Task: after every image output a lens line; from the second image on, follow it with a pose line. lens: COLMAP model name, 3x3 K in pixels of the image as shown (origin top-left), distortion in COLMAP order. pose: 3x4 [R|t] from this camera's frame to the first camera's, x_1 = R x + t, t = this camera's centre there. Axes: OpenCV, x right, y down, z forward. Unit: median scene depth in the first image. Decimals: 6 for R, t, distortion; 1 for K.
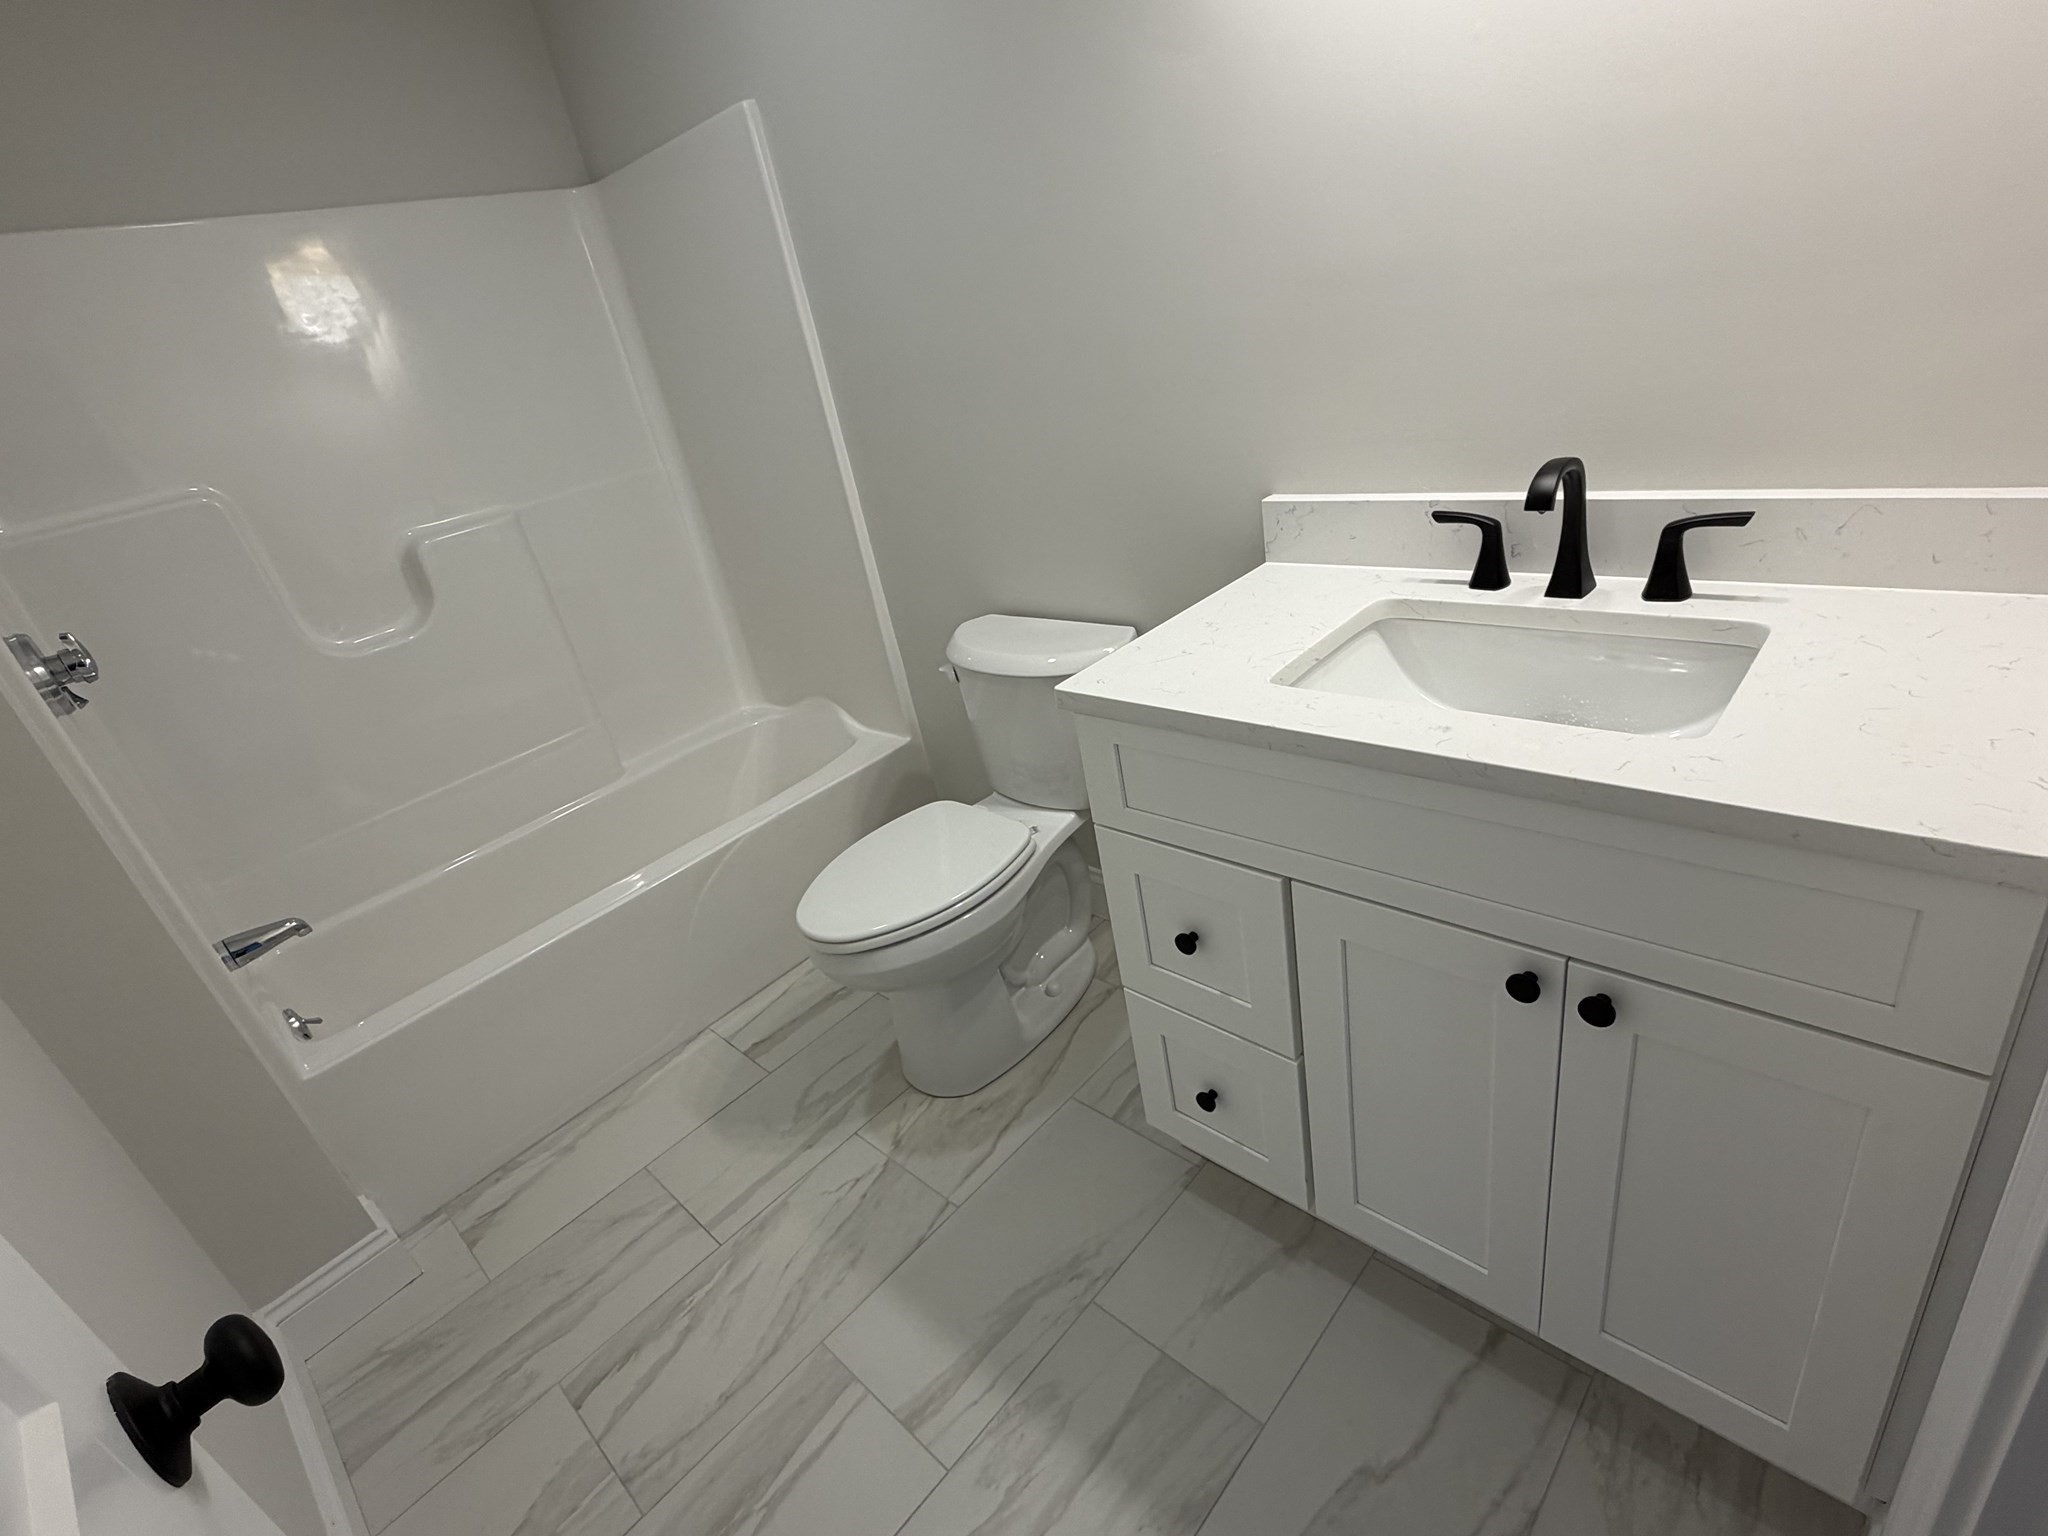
lens RADIAL K [[981.3, 0, 1024.0], [0, 981.3, 768.0], [0, 0, 1]] dist [0.001405, -0.001067]
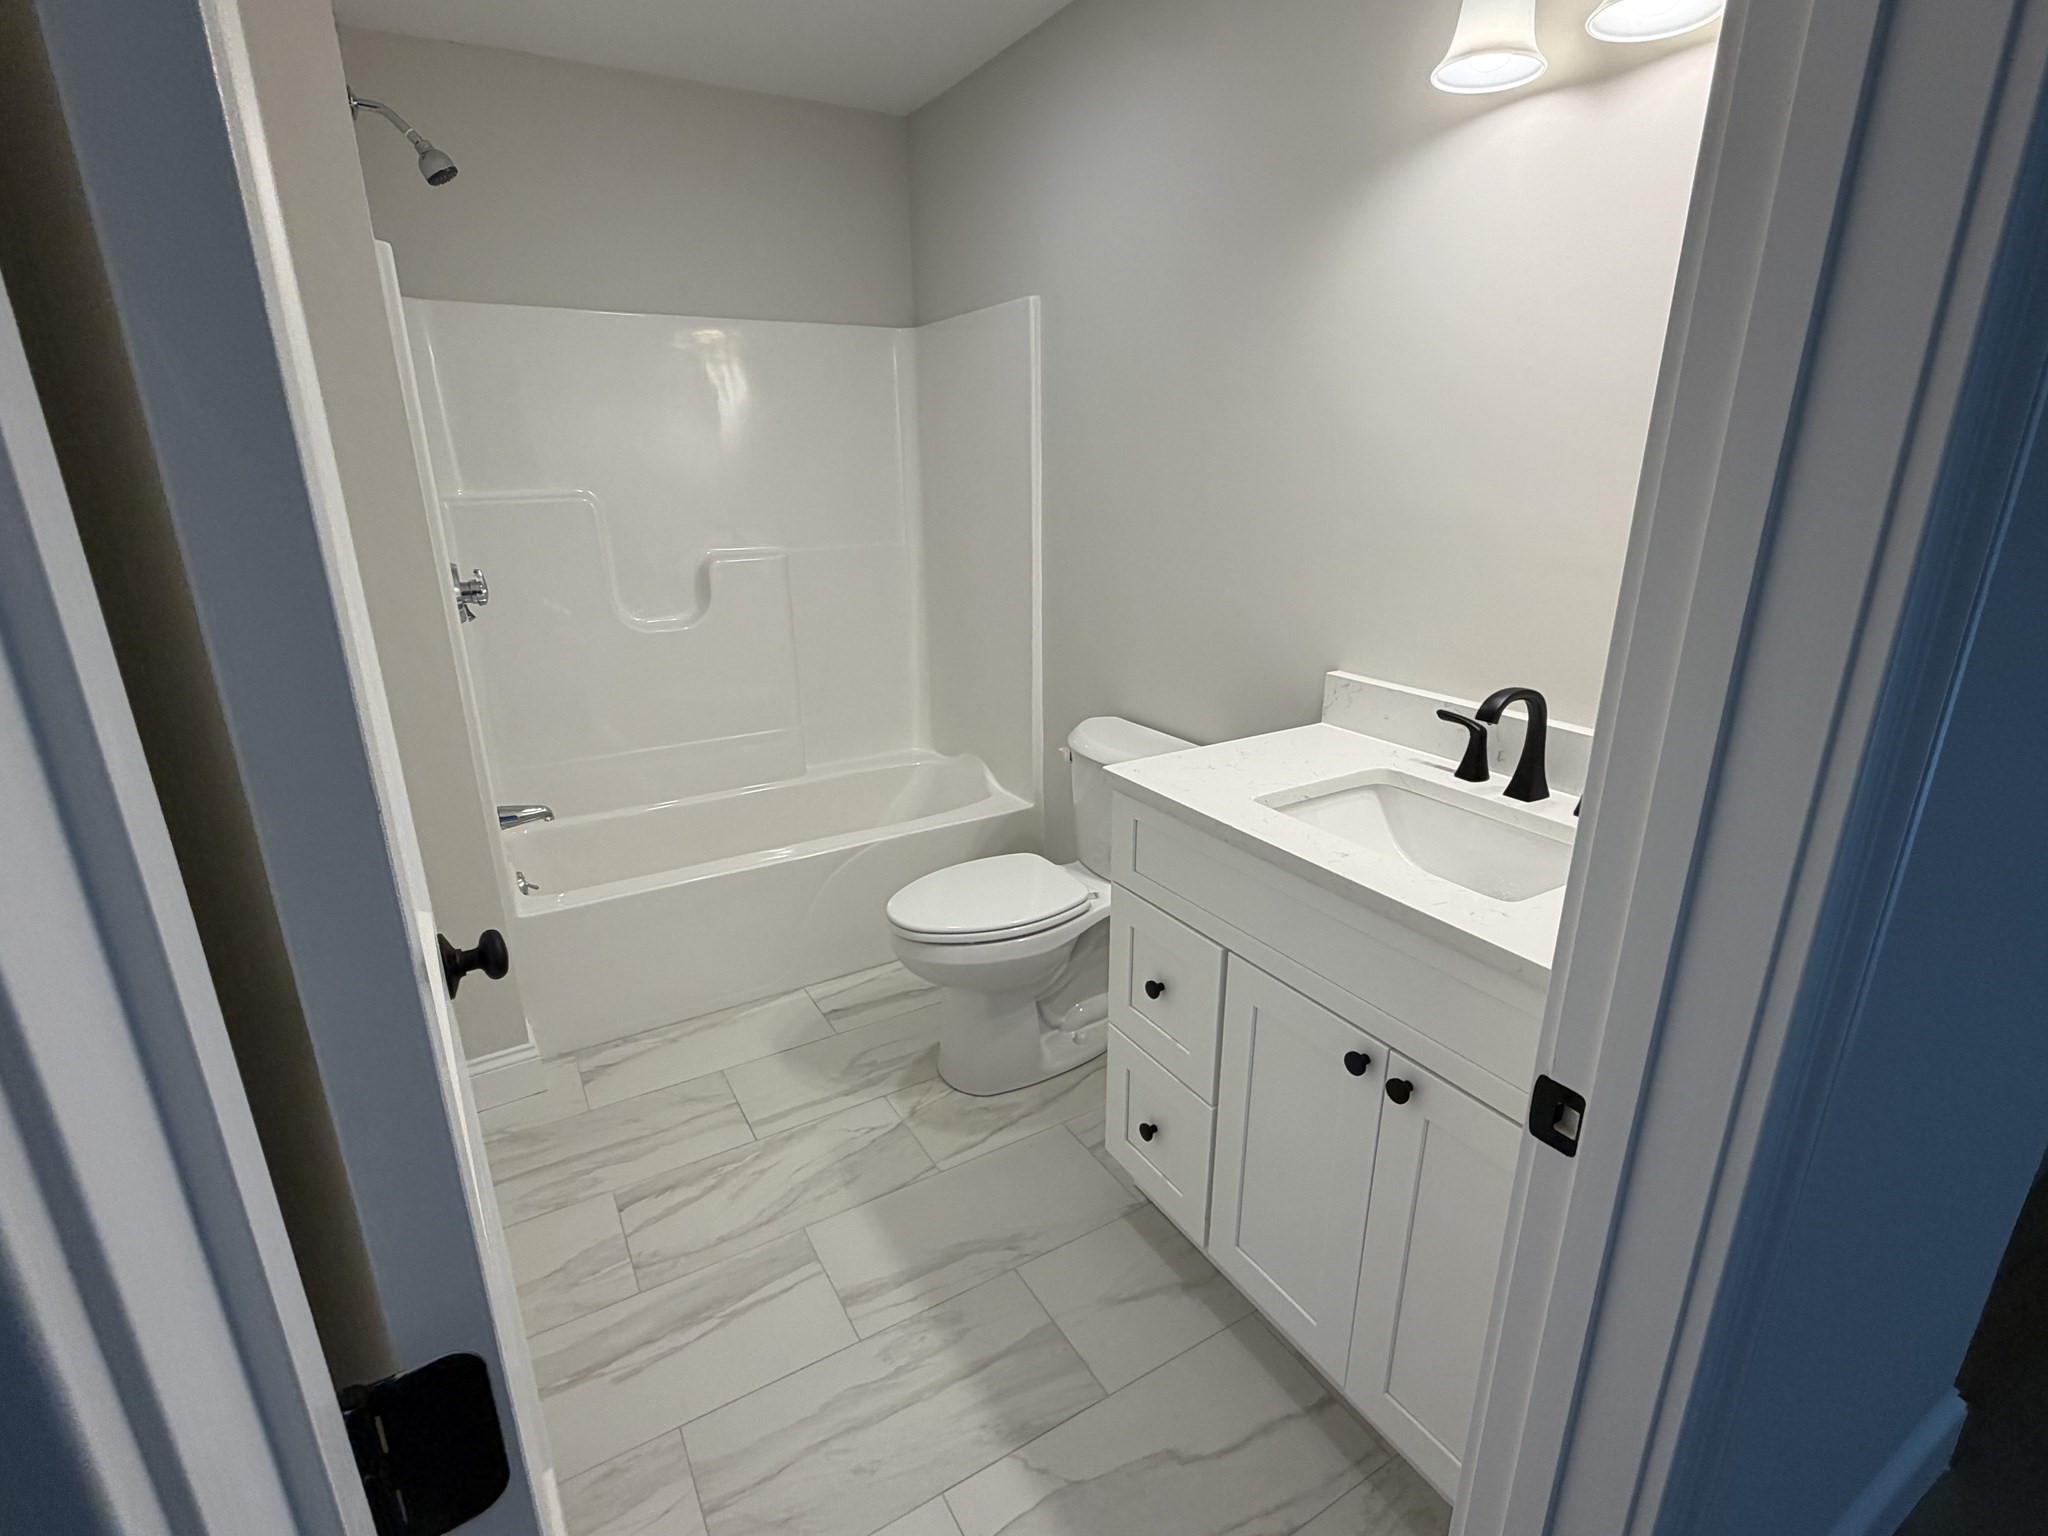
lens RADIAL K [[981.3, 0, 1024.0], [0, 981.3, 768.0], [0, 0, 1]] dist [0.001405, -0.001067]
pose [[0.946987, 0.250810, -0.200776, 0.155326], [-0.271944, 0.958528, -0.085267, 0.048271], [0.171064, 0.135347, 0.975919, -0.241618]]
